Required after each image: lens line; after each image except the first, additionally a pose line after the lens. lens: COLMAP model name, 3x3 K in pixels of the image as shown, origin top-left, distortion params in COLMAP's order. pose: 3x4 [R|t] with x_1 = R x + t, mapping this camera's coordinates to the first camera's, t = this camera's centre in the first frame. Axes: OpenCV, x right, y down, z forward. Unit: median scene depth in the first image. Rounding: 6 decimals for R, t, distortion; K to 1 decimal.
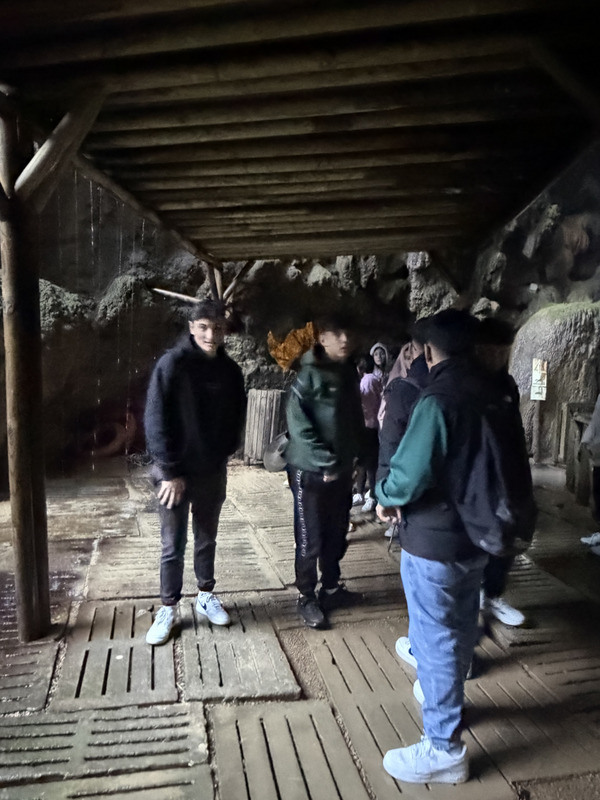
lens RADIAL K [[537.3, 0, 298.1], [0, 537.3, 399.2], [0, 0, 1]] dist [-0.002669, -0.003742]
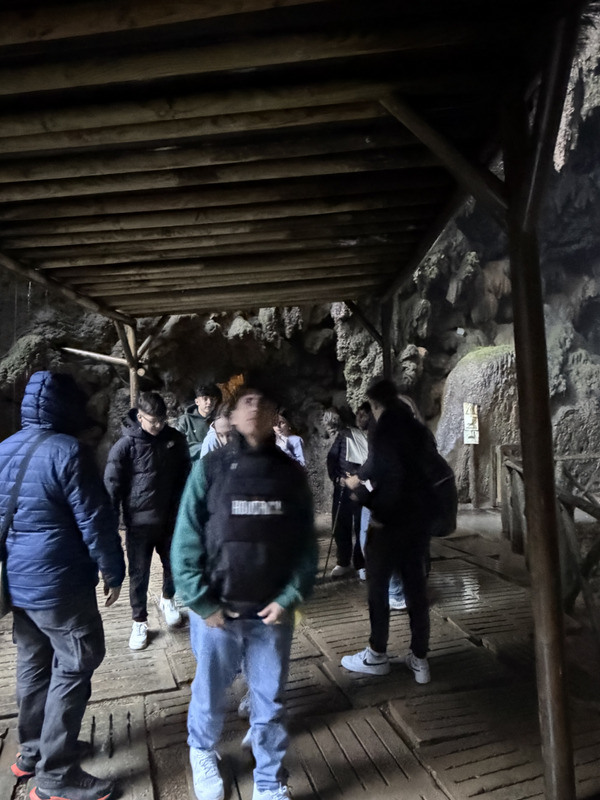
lens RADIAL K [[537.3, 0, 298.3], [0, 537.3, 398.5], [0, 0, 1]] dist [-0.002669, -0.003742]
pose [[0.995908, -0.042499, 0.079757, 0.058726], [0.049193, 0.995256, -0.083936, -0.016332], [-0.075812, 0.087516, 0.993274, 0.036226]]
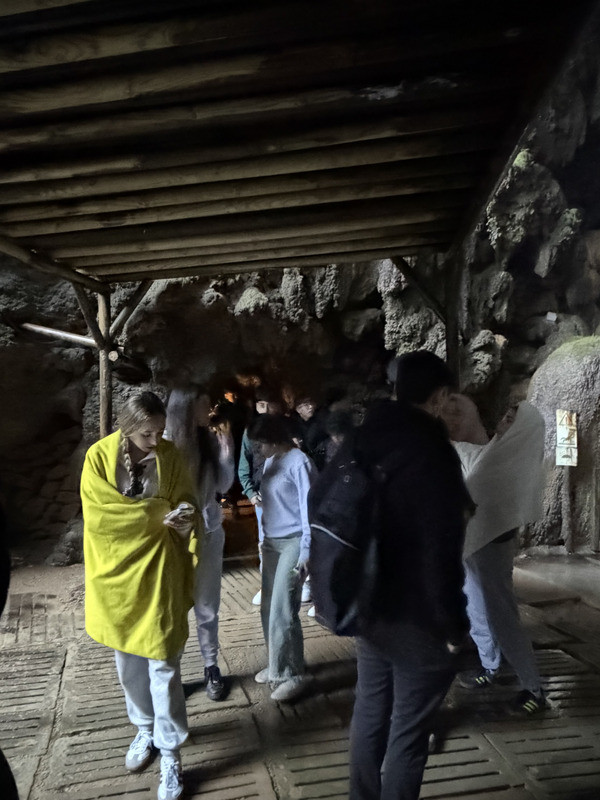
lens RADIAL K [[537.3, 0, 298.9], [0, 537.3, 402.1], [0, 0, 1]] dist [-0.002669, -0.003742]
pose [[0.999310, -0.017887, -0.032542, 0.119160], [0.014878, 0.995789, -0.090460, -0.026711], [0.034023, 0.089914, 0.995368, 0.278676]]
